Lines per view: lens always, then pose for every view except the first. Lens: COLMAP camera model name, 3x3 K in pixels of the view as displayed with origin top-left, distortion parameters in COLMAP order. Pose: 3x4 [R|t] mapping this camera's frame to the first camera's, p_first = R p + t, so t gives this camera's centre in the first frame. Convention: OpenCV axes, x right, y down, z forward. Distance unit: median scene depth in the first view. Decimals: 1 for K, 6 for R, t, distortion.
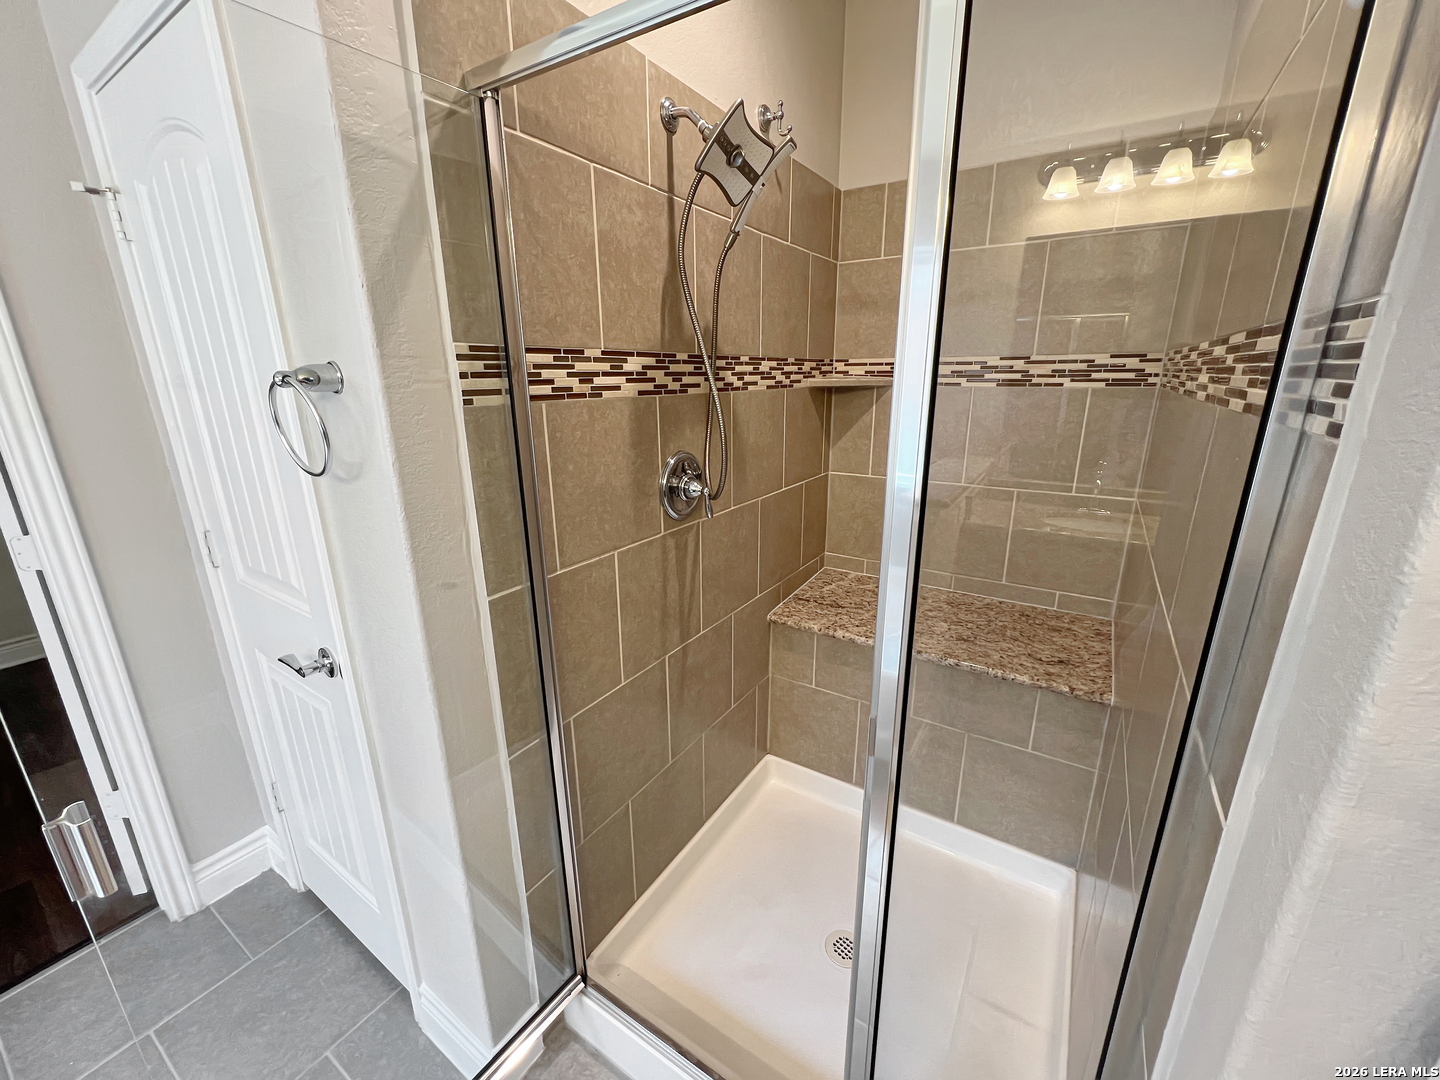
lens RADIAL K [[577.0, 0, 720.6], [0, 577.0, 540.2], [0, 0, 1]] dist [0.000640, 0.000361]
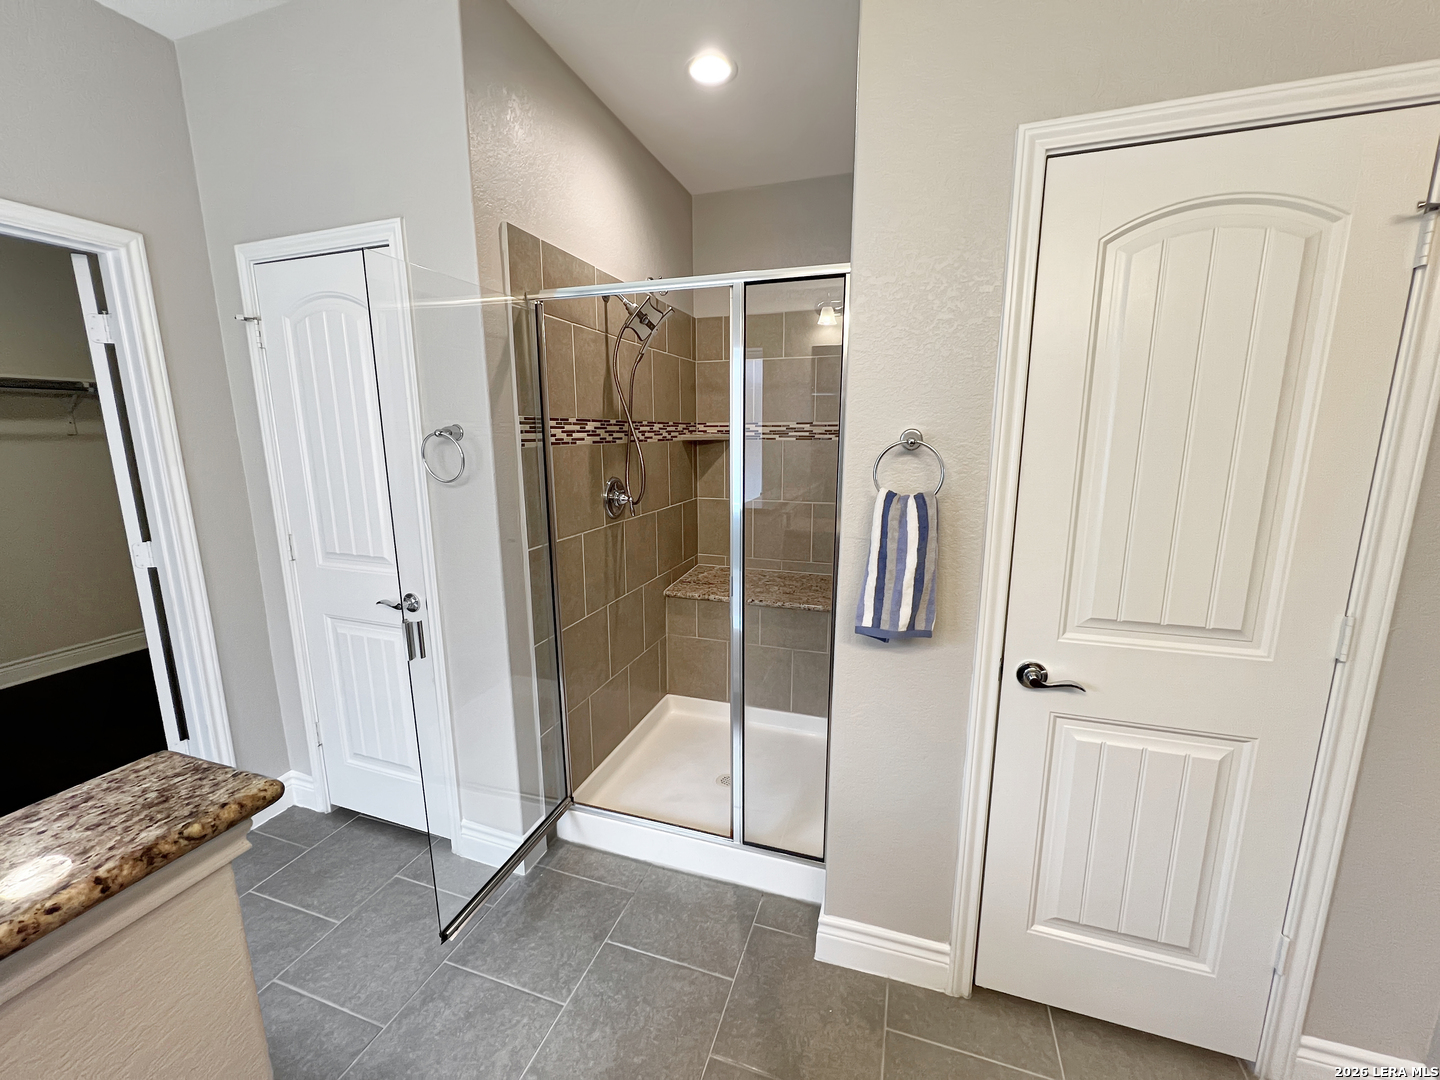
lens RADIAL K [[577.0, 0, 721.1], [0, 577.0, 539.6], [0, 0, 1]] dist [0.000640, 0.000361]
pose [[0.969853, -0.040213, 0.240351, -0.150530], [0.063167, 0.994065, -0.088570, 0.165310], [-0.235363, 0.101082, 0.966637, -0.571116]]
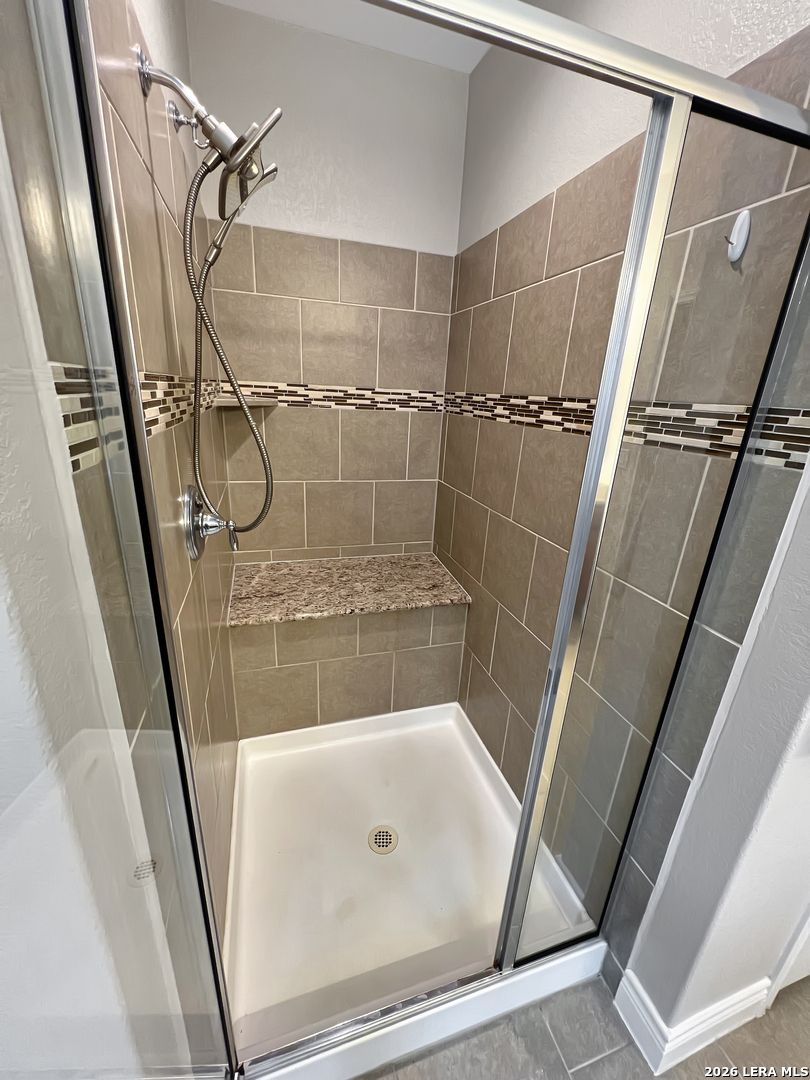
lens RADIAL K [[431.5, 0, 405.8], [0, 431.5, 540.2], [0, 0, 1]] dist [-0.002194, 0.000018]
pose [[0.644432, -0.212397, 0.734571, -0.312987], [0.159952, 0.976840, 0.142123, -0.096697], [-0.747745, 0.025908, 0.663480, 0.256149]]
